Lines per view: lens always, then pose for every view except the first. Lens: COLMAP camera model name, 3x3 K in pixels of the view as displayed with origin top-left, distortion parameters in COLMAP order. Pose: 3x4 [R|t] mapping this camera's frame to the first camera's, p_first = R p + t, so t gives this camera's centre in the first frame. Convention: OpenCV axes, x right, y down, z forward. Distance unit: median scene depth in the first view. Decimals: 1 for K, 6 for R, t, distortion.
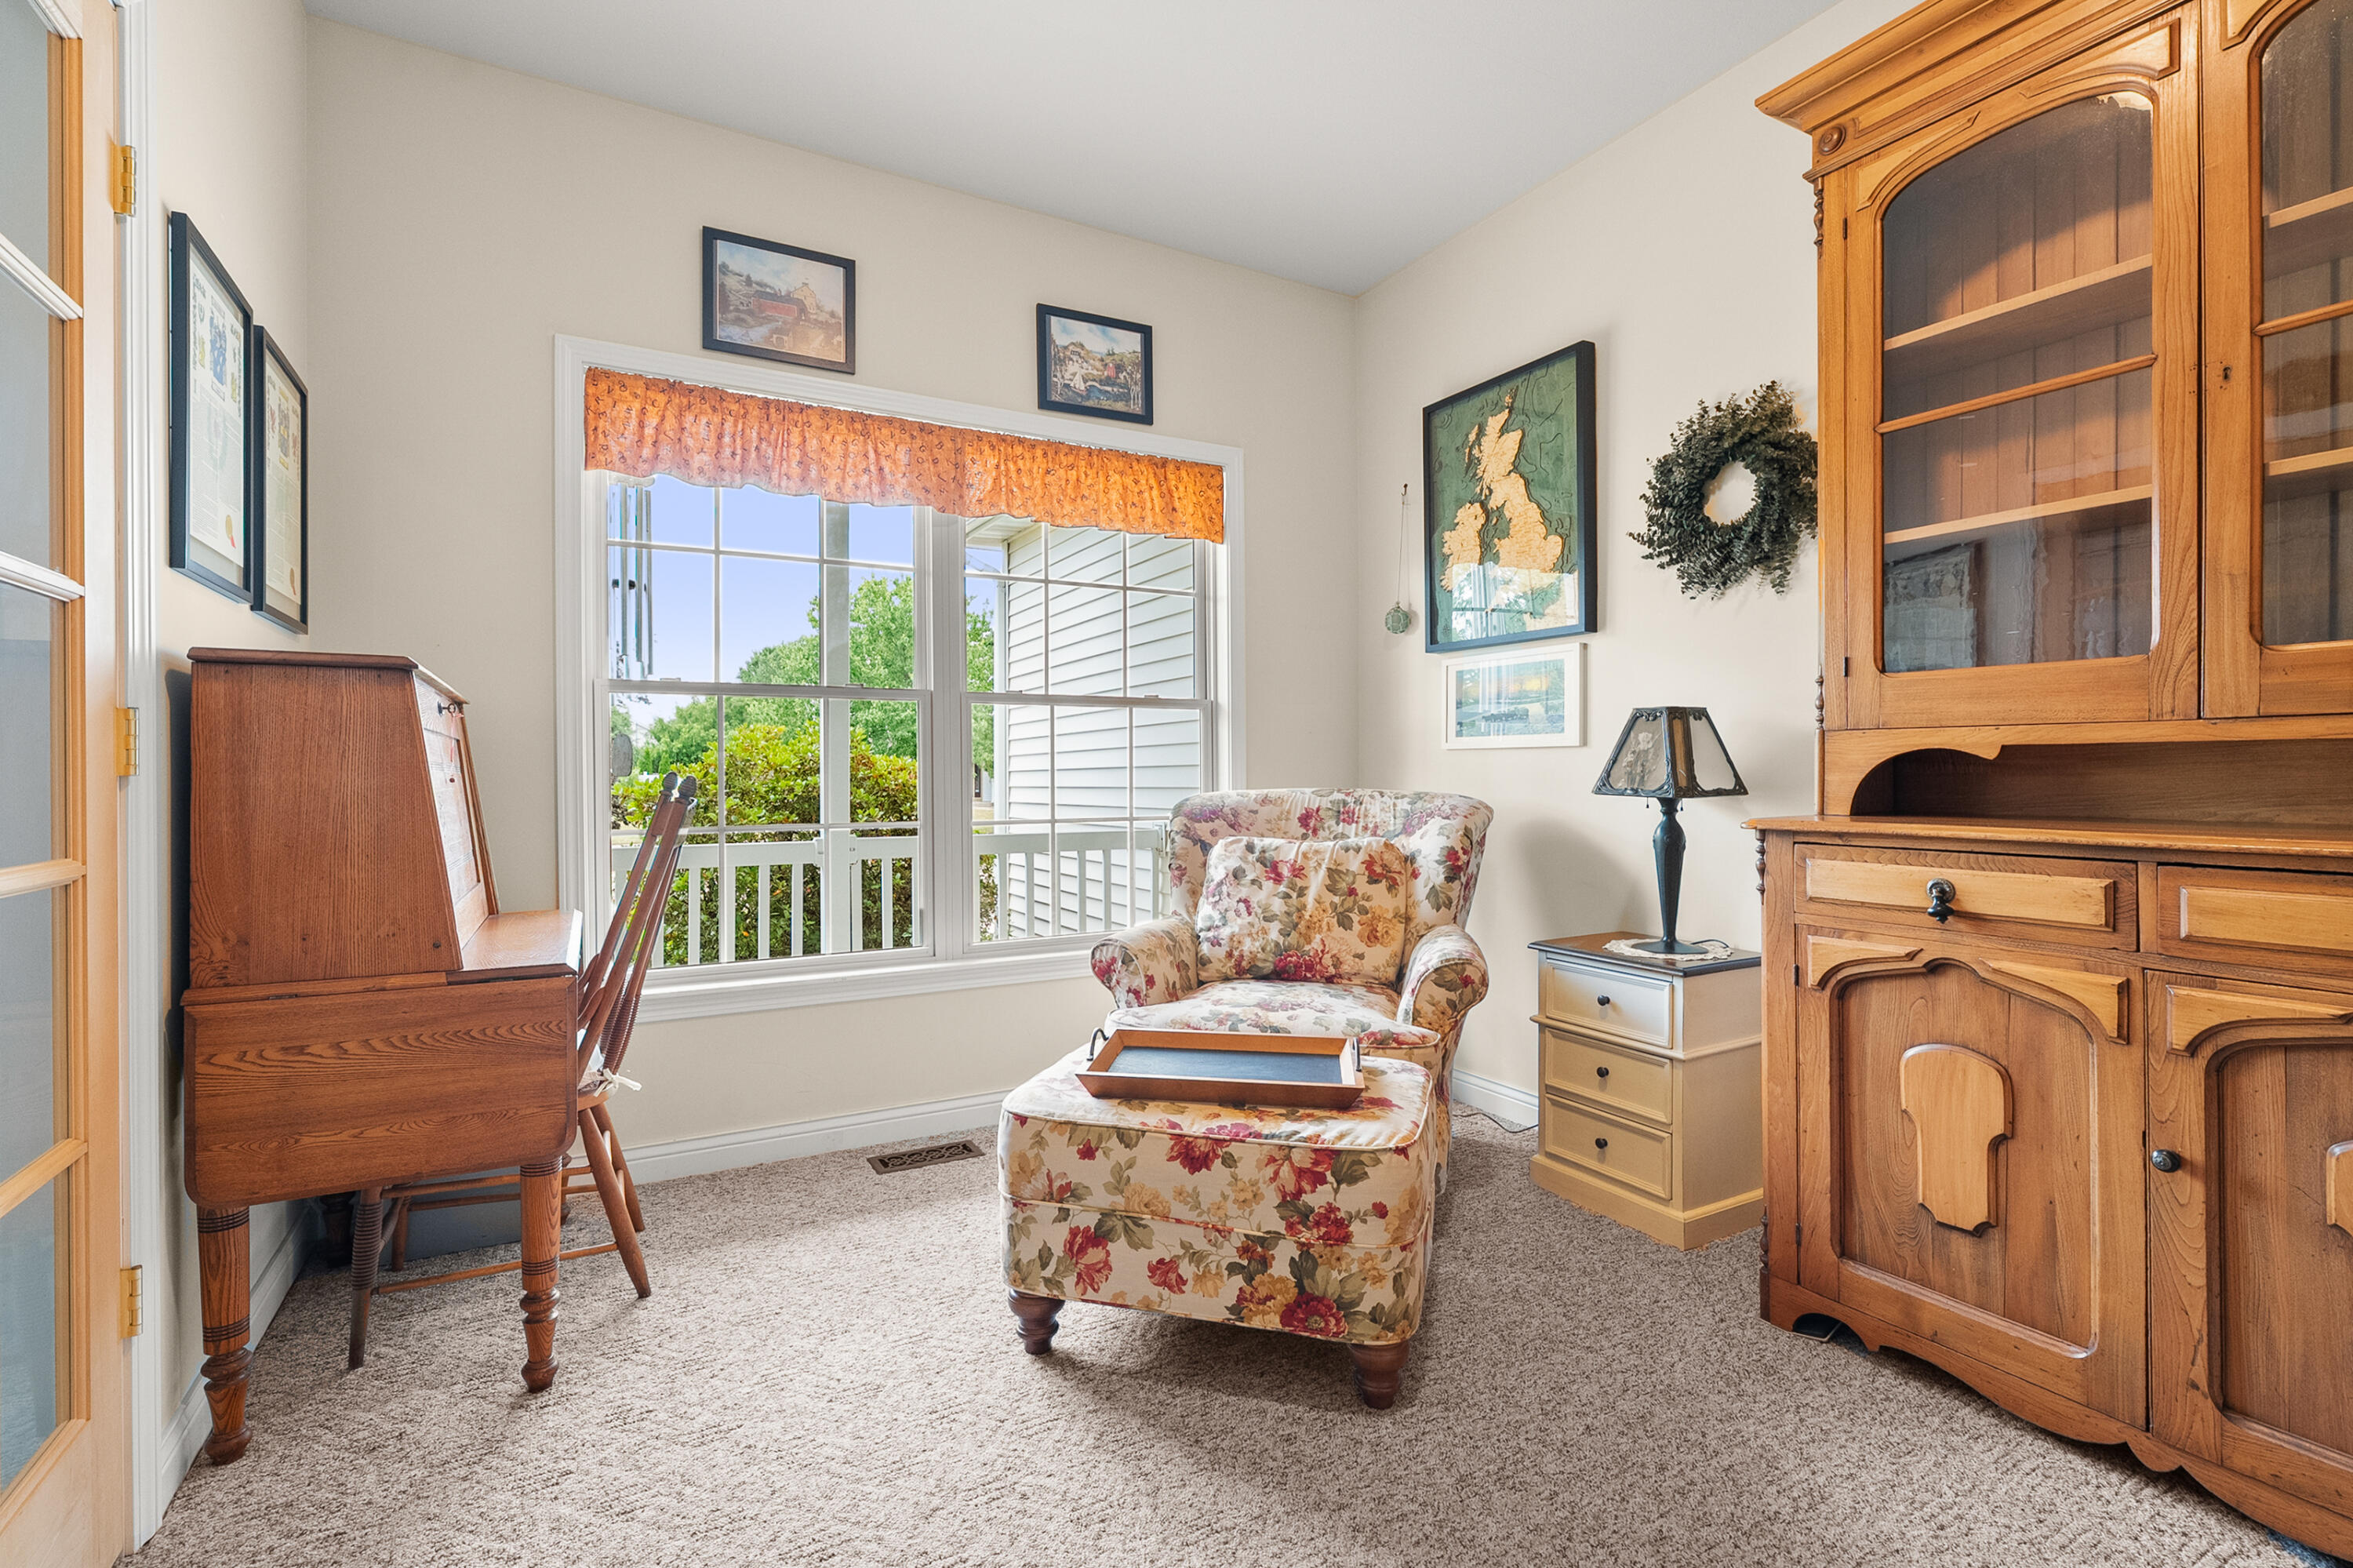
lens RADIAL K [[1065.8, 0, 1170.7], [0, 1065.8, 781.8], [0, 0, 1]] dist [-0.004171, 0.000336]
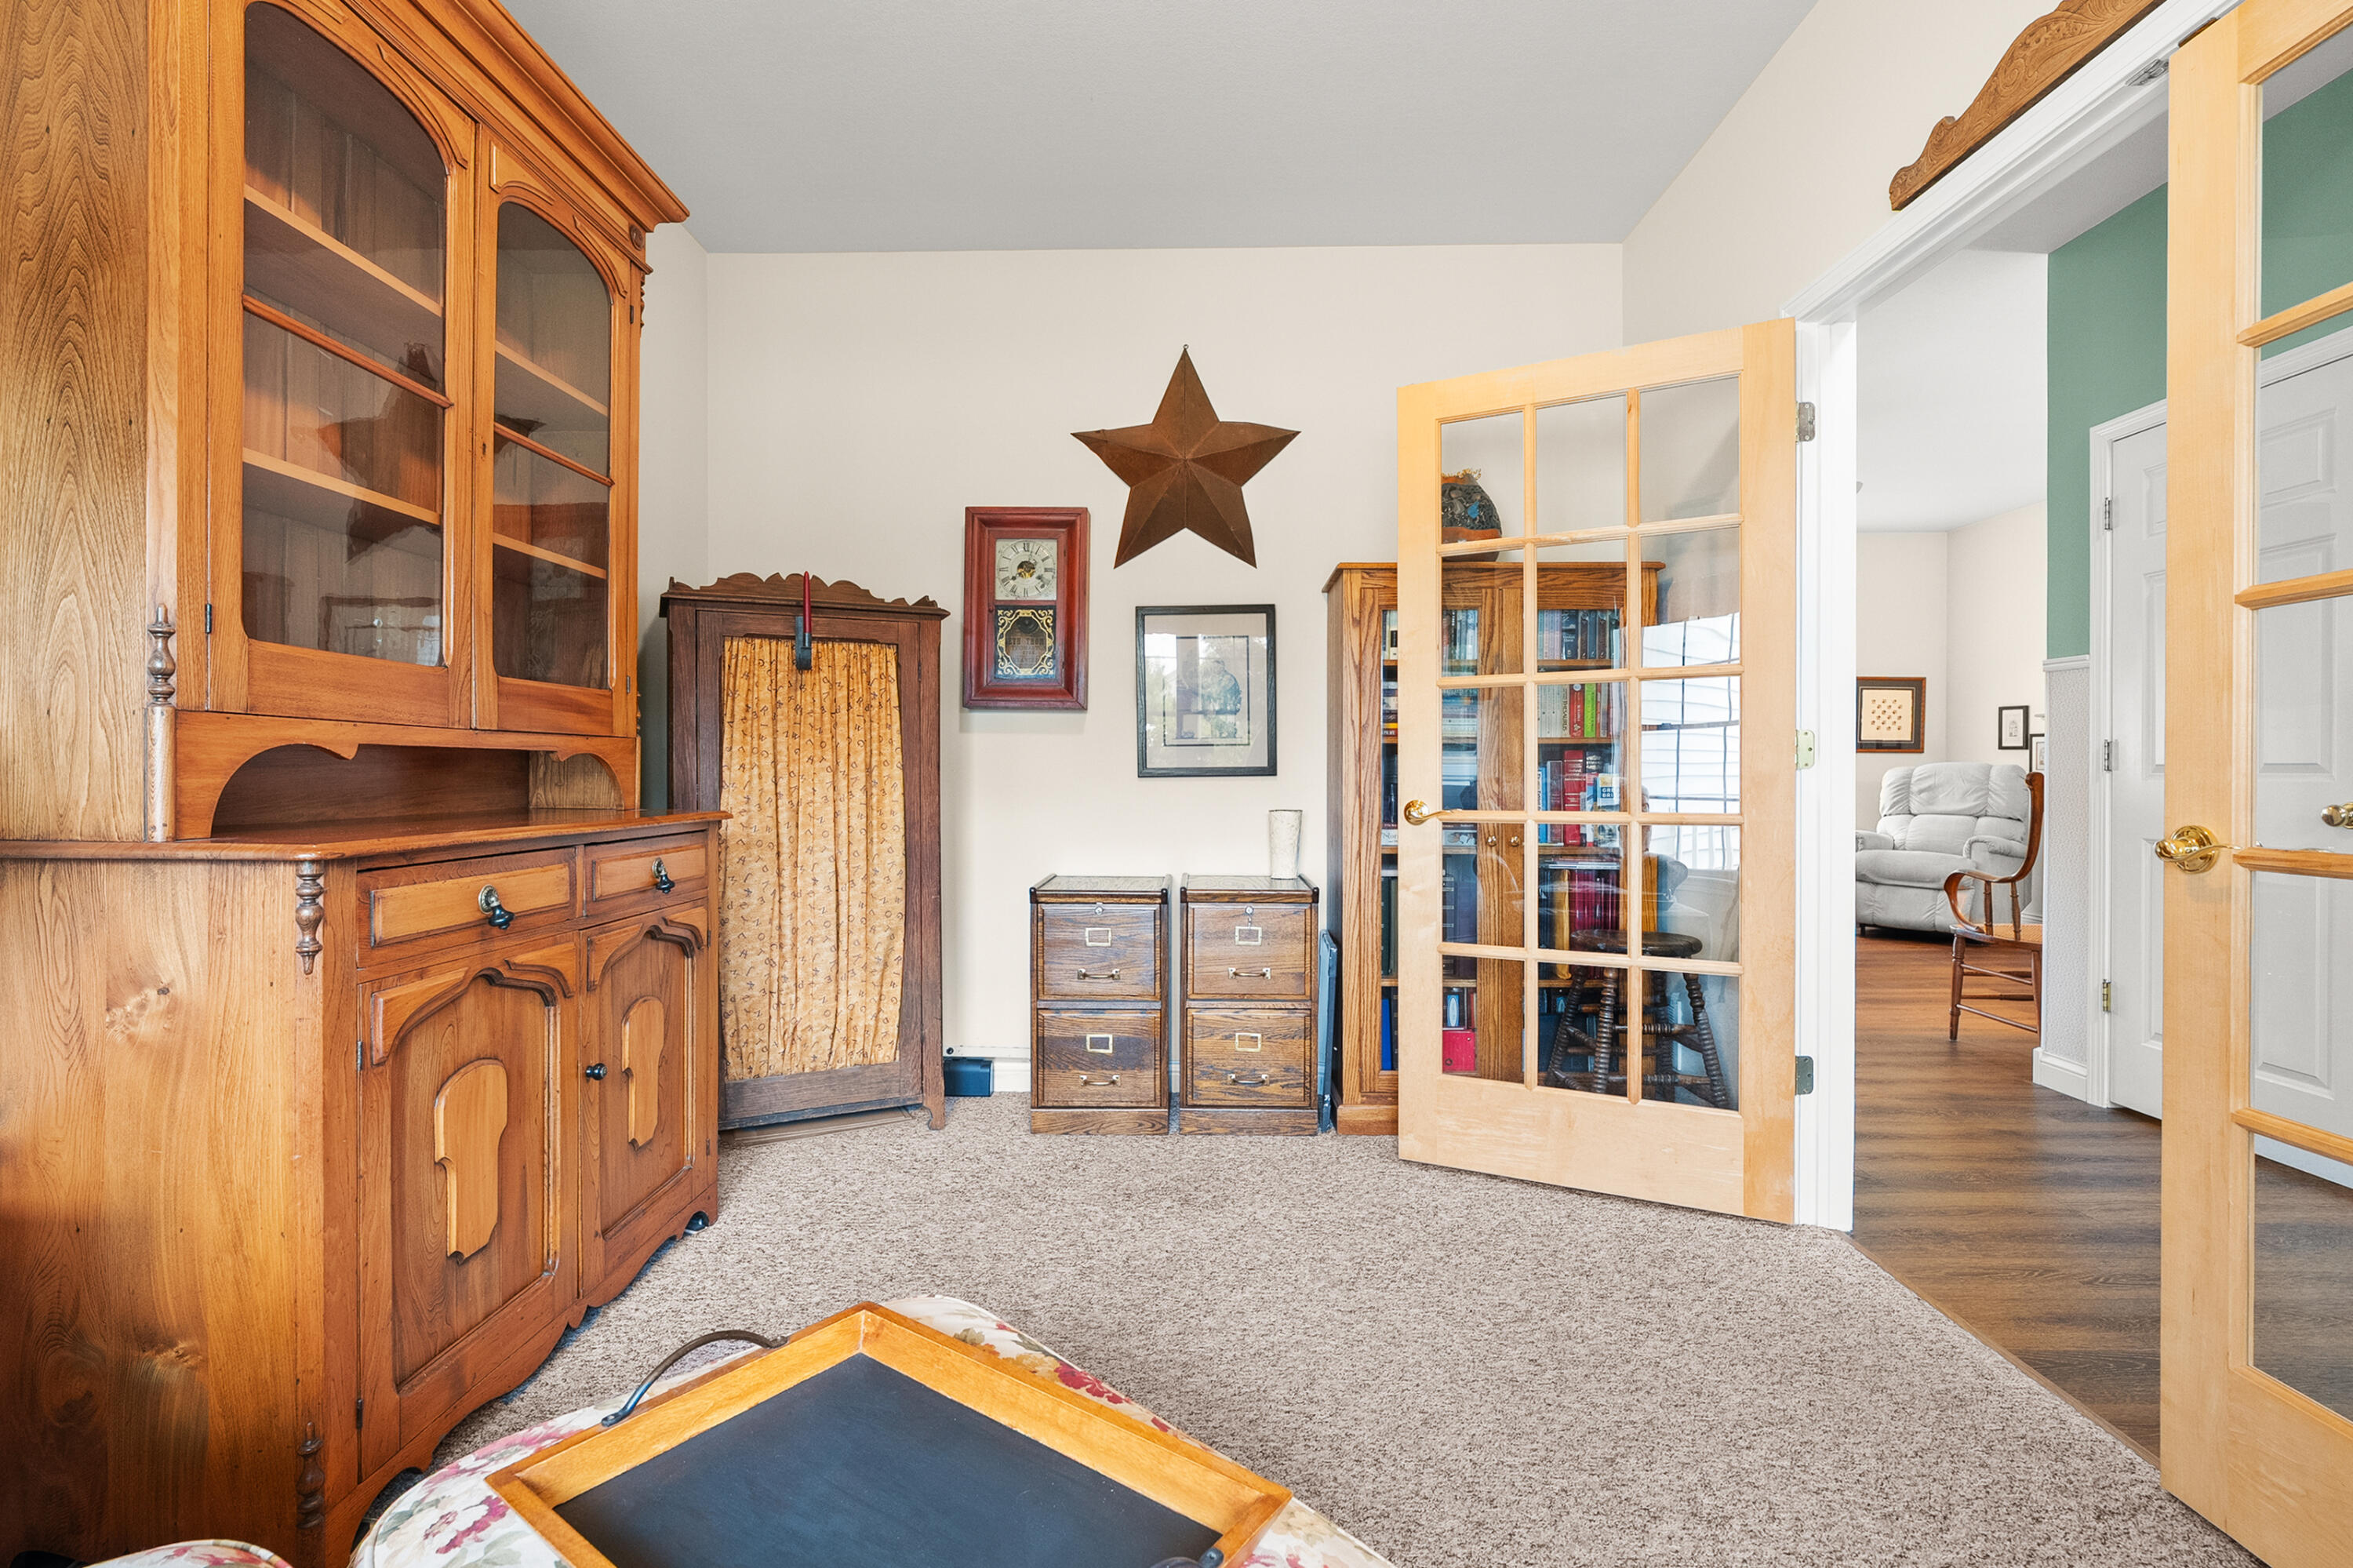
lens RADIAL K [[1065.8, 0, 1170.7], [0, 1065.8, 781.8], [0, 0, 1]] dist [-0.004171, 0.000336]
pose [[-0.869234, 0.000437, 0.494401, -0.257713], [0.009174, 0.999842, 0.015246, -0.010195], [-0.494316, 0.017788, -0.869100, 1.436857]]
